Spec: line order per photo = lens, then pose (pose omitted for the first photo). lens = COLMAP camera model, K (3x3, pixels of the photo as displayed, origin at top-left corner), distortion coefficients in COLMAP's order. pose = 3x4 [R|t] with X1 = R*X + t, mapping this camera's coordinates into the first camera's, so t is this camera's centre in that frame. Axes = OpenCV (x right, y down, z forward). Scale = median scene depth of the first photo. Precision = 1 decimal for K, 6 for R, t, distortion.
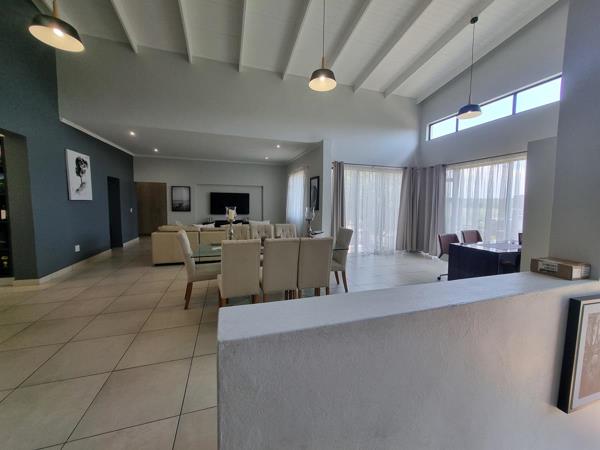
lens RADIAL K [[235.1, 0, 301.9], [0, 235.1, 218.6], [0, 0, 1]] dist [0.001019, 0.000189]
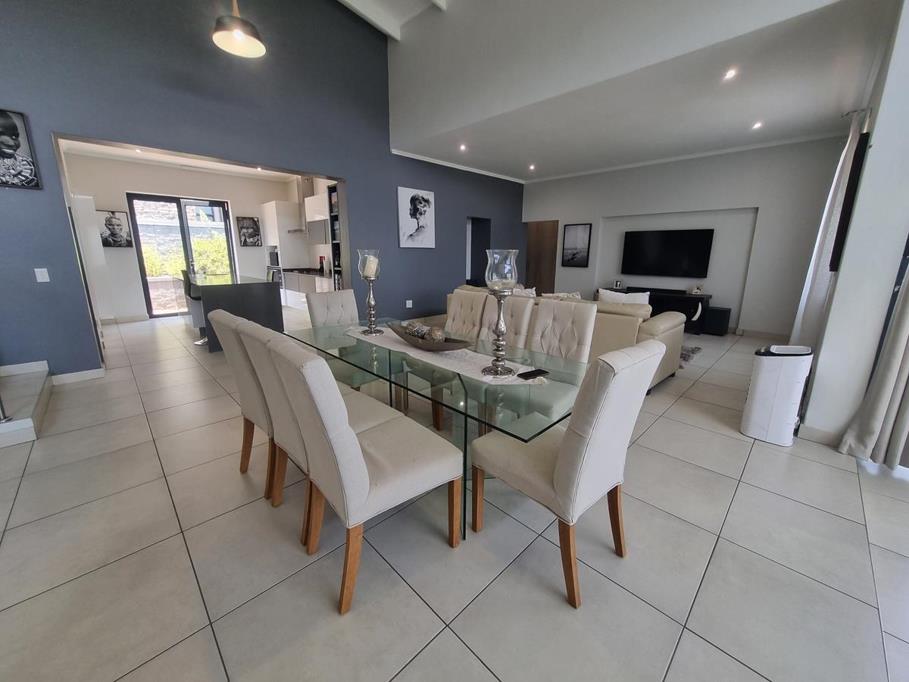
lens RADIAL K [[356.2, 0, 457.3], [0, 356.2, 331.4], [0, 0, 1]] dist [0.001019, 0.000189]
pose [[0.456033, 0.183684, -0.870801, 0.231368], [-0.062541, 0.982664, 0.174528, -0.012308], [0.887763, -0.025130, 0.459615, 0.412928]]
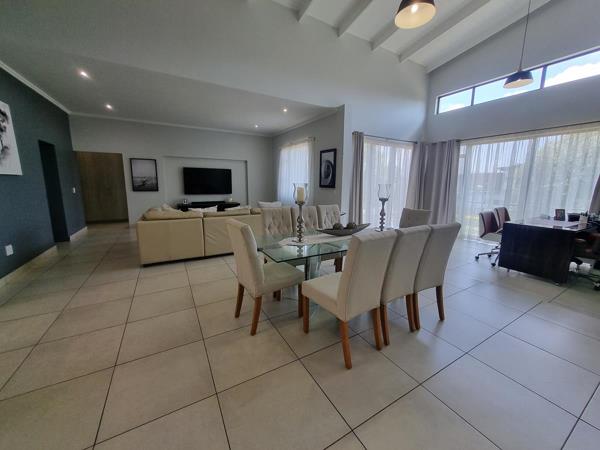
lens RADIAL K [[235.1, 0, 301.9], [0, 235.1, 218.6], [0, 0, 1]] dist [0.001019, 0.000189]
pose [[0.977016, -0.034334, 0.210381, -0.229120], [0.015325, 0.995703, 0.091331, -0.004973], [-0.212612, -0.086008, 0.973344, 0.157054]]
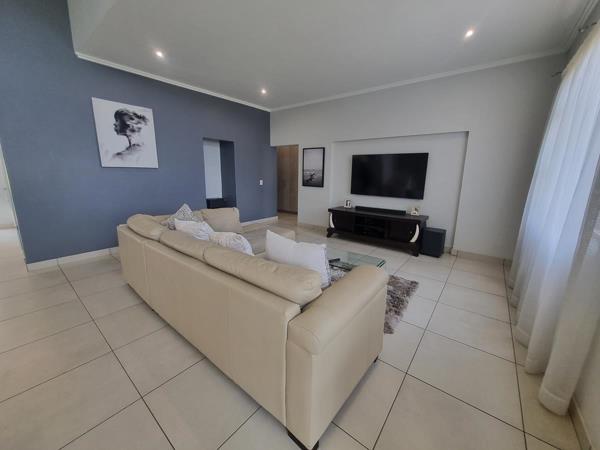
lens RADIAL K [[235.1, 0, 301.9], [0, 235.1, 218.6], [0, 0, 1]] dist [0.001019, 0.000189]
pose [[0.556721, 0.157189, -0.815692, 0.033880], [-0.066688, 0.987222, 0.144729, -0.047787], [0.828018, -0.026177, 0.560090, 0.797710]]
